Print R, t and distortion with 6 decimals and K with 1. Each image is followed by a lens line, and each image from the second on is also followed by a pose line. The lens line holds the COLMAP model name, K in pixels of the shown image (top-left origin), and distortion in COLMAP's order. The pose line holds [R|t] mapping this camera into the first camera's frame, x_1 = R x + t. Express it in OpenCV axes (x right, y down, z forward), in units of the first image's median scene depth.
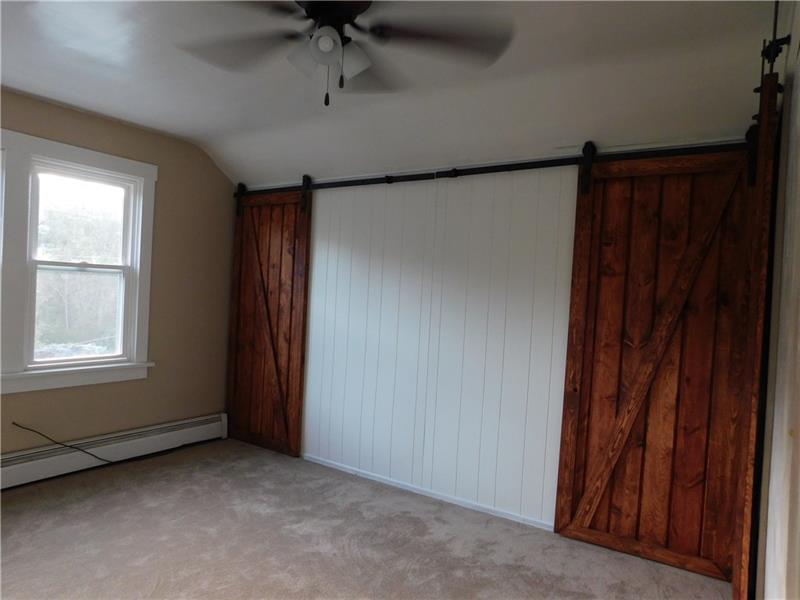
lens RADIAL K [[518.6, 0, 404.0], [0, 518.6, 294.6], [0, 0, 1]] dist [-0.055084, 0.027768]
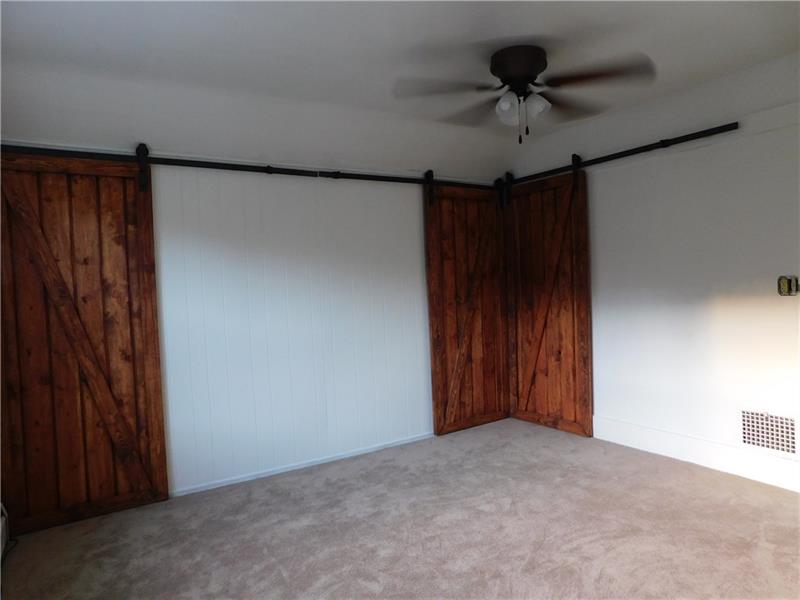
lens RADIAL K [[537.0, 0, 402.8], [0, 537.0, 296.1], [0, 0, 1]] dist [-0.051727, 0.050238]
pose [[0.396981, -0.084741, 0.913906, -0.881730], [0.065925, 0.995789, 0.063698, -0.029686], [-0.915456, 0.034963, 0.400896, 0.361675]]
